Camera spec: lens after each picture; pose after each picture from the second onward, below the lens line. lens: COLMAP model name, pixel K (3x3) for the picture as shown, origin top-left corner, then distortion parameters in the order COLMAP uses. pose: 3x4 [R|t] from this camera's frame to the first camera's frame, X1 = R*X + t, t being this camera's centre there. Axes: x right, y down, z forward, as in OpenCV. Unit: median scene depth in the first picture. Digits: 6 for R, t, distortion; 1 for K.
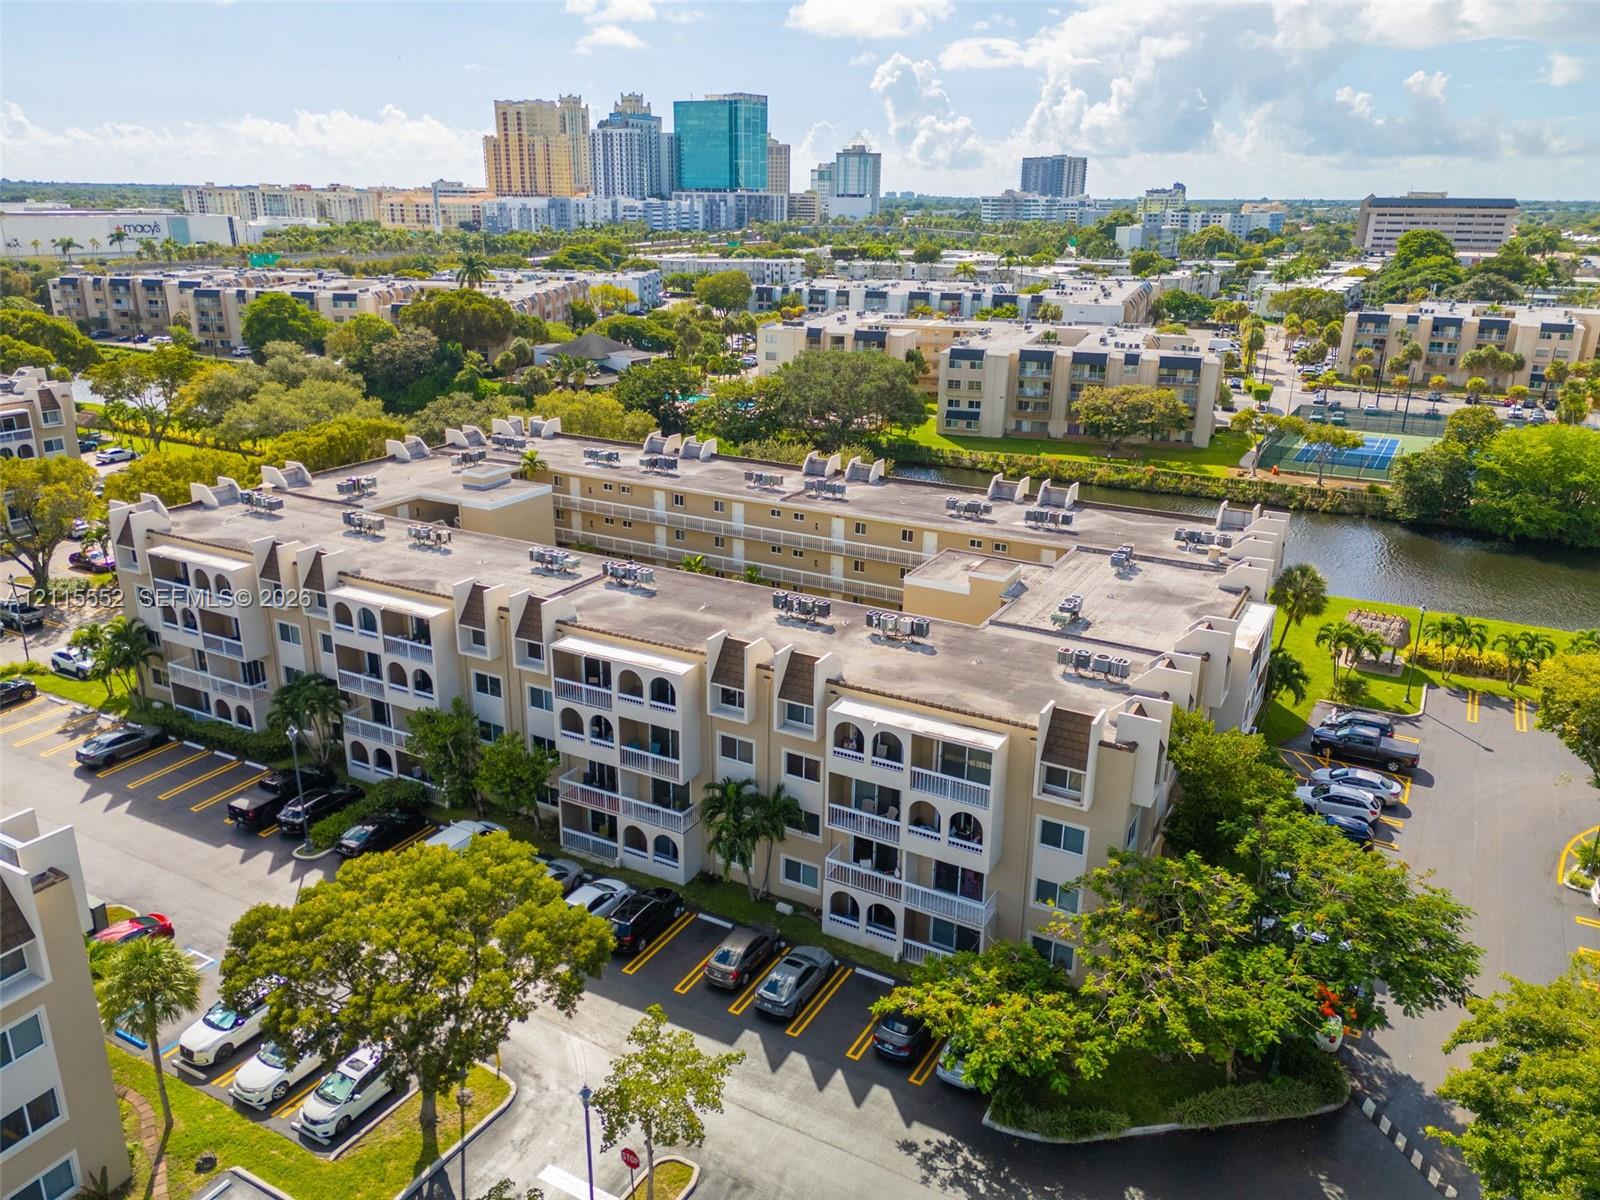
lens RADIAL K [[1223.2, 0, 800.0], [0, 1223.2, 600.0], [0, 0, 1]] dist [0.070087, -0.070589]
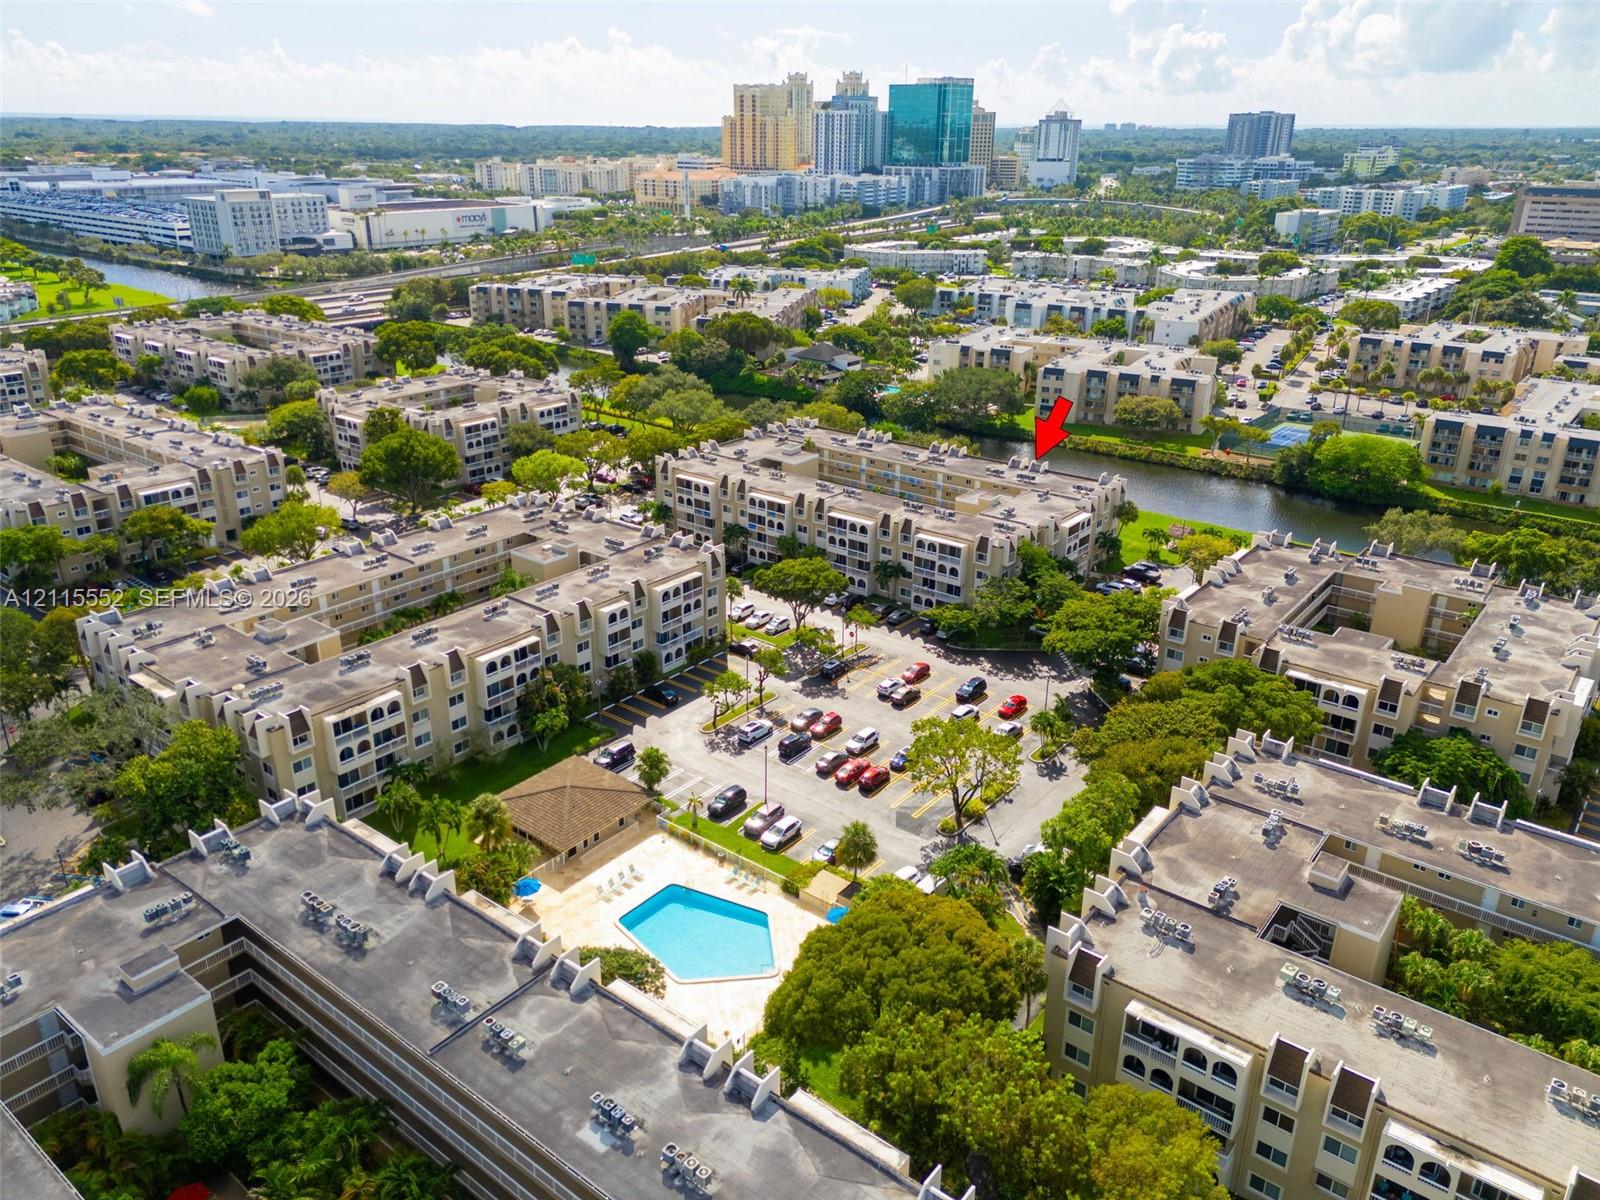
lens RADIAL K [[1213.3, 0, 800.0], [0, 1213.3, 600.0], [0, 0, 1]] dist [0.125141, -0.229476]
pose [[0.986809, 0.057770, -0.151228, 0.142609], [-0.049906, 0.997222, 0.055298, 0.063571], [0.154002, -0.047021, 0.986951, -1.445508]]
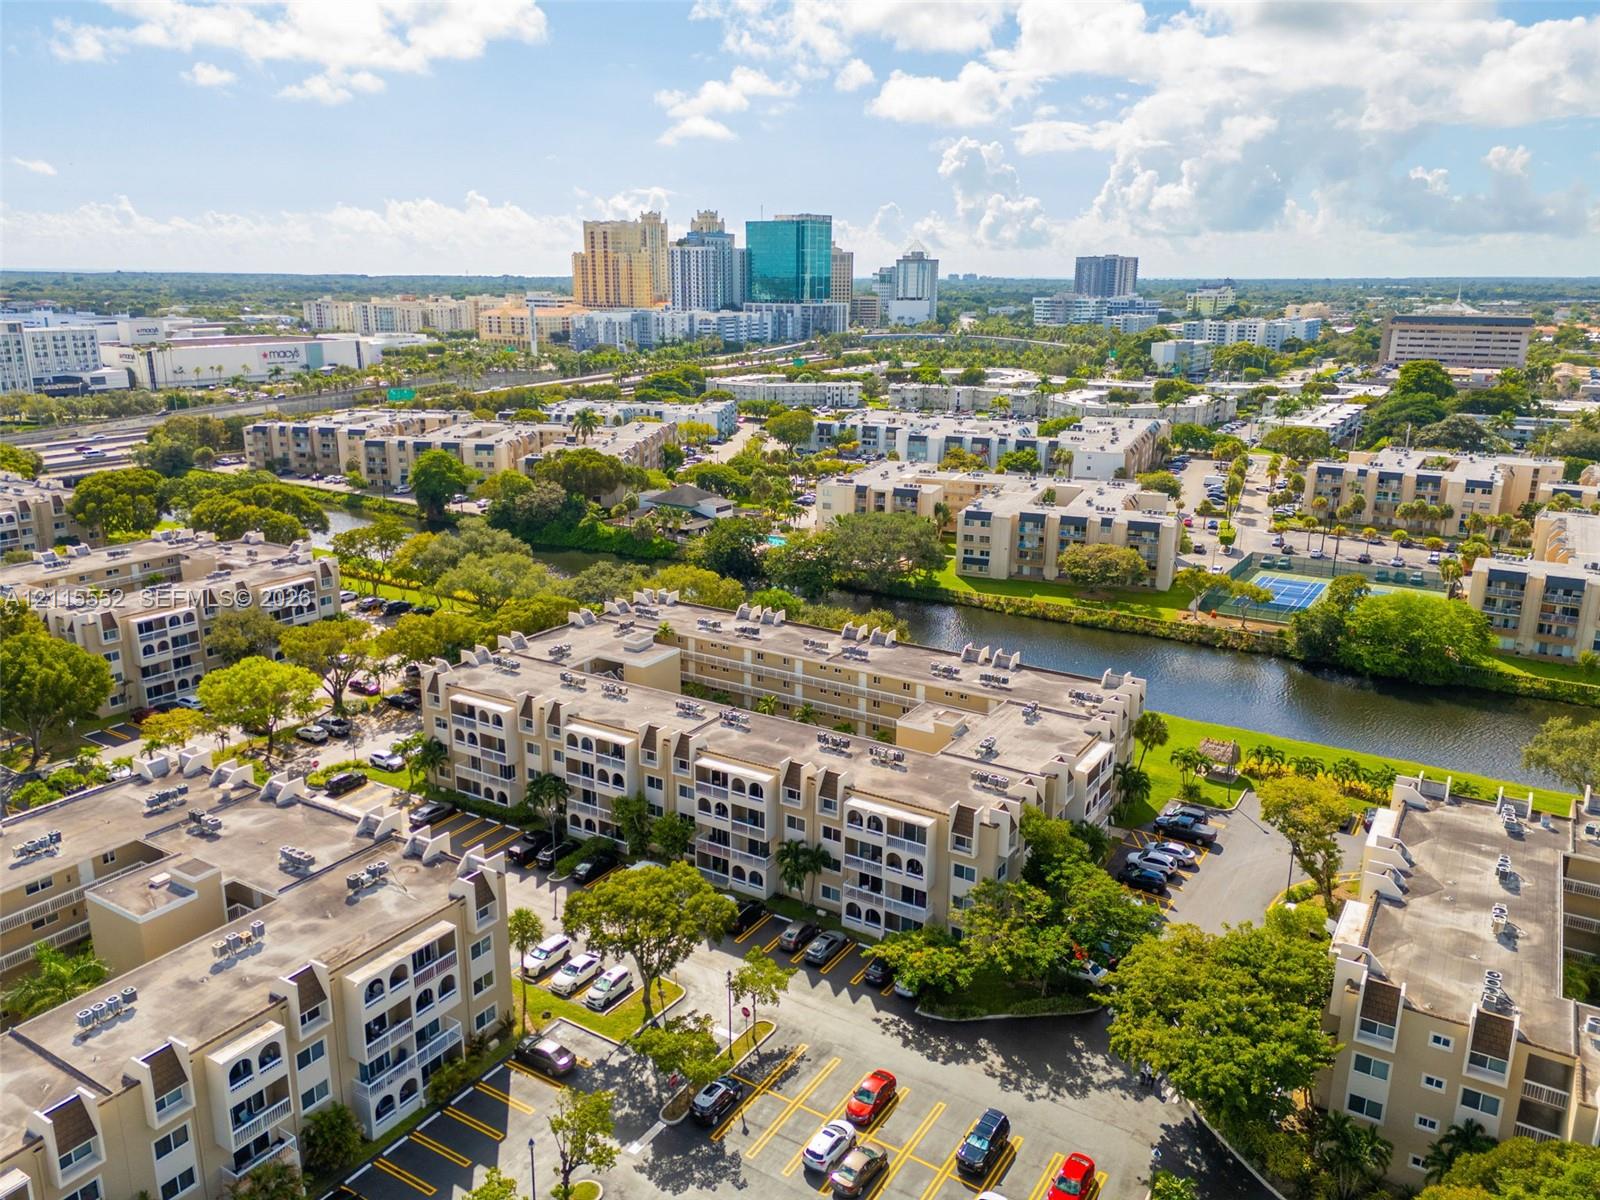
lens RADIAL K [[1213.3, 0, 800.0], [0, 1213.3, 600.0], [0, 0, 1]] dist [0.125141, -0.229476]
pose [[0.998691, 0.009676, -0.050222, 0.030179], [-0.012616, 0.998205, -0.058554, -0.074353], [0.049566, 0.059111, 0.997020, -0.594681]]
